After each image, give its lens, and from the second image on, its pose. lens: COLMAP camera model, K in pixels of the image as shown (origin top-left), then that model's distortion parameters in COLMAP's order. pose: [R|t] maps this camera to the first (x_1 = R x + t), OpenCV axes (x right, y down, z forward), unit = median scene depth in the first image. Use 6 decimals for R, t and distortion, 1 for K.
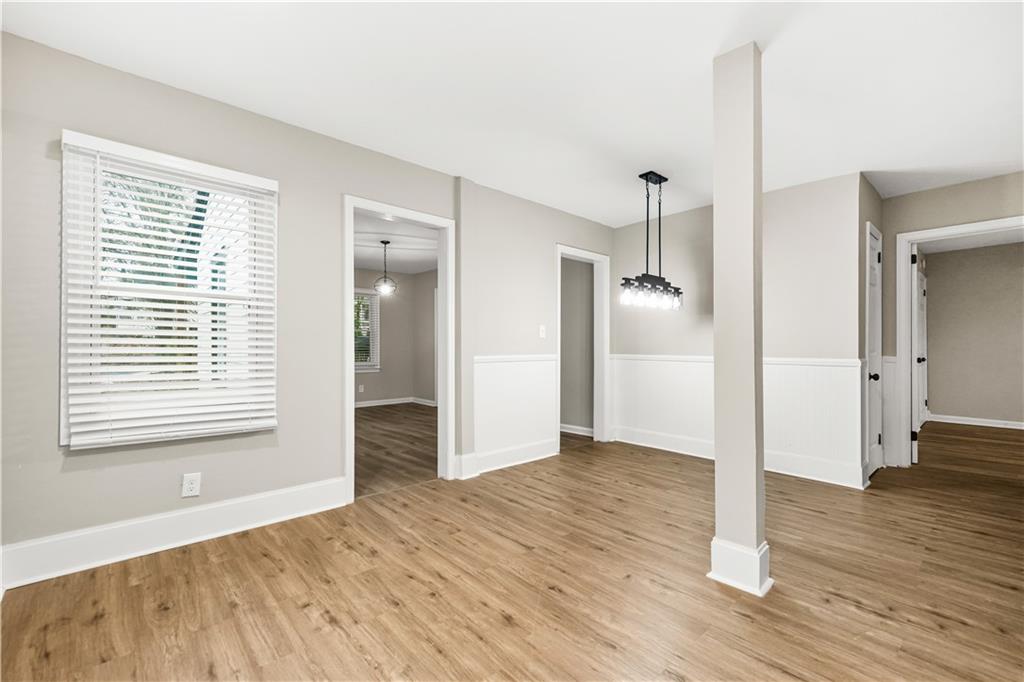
lens RADIAL K [[432.9, 0, 499.1], [0, 432.9, 343.3], [0, 0, 1]] dist [0.002060, 0.000756]
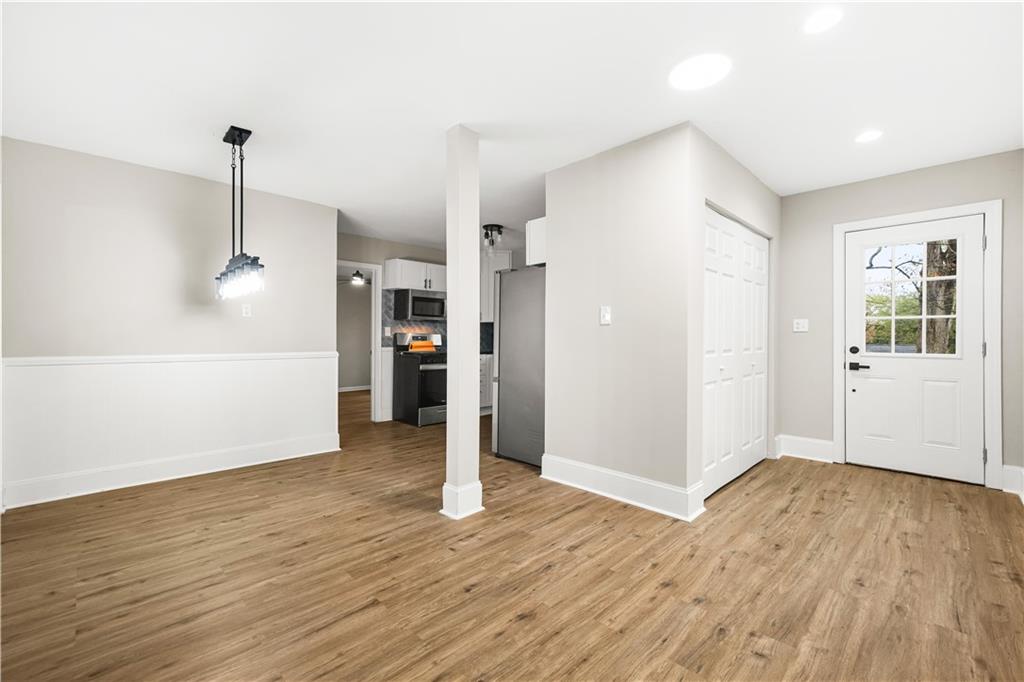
lens RADIAL K [[432.9, 0, 504.0], [0, 432.9, 337.4], [0, 0, 1]] dist [0.002060, 0.000756]
pose [[-0.043847, 0.004636, 0.999028, -0.602331], [-0.003453, 0.999983, -0.004792, -0.000817], [-0.999032, -0.003660, -0.043830, 0.673634]]
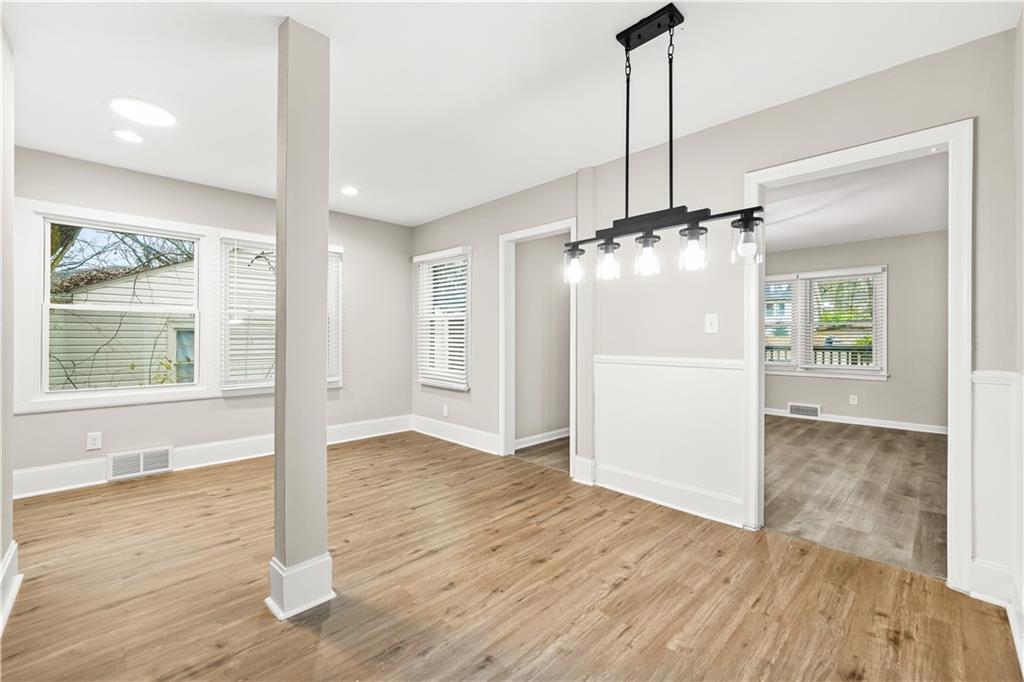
lens RADIAL K [[421.6, 0, 517.8], [0, 421.6, 342.4], [0, 0, 1]] dist [-0.003232, 0.000112]
pose [[0.071589, 0.007412, -0.997407, 1.073155], [0.001593, 0.999970, 0.007545, -0.006081], [0.997433, -0.002129, 0.071575, 1.013103]]
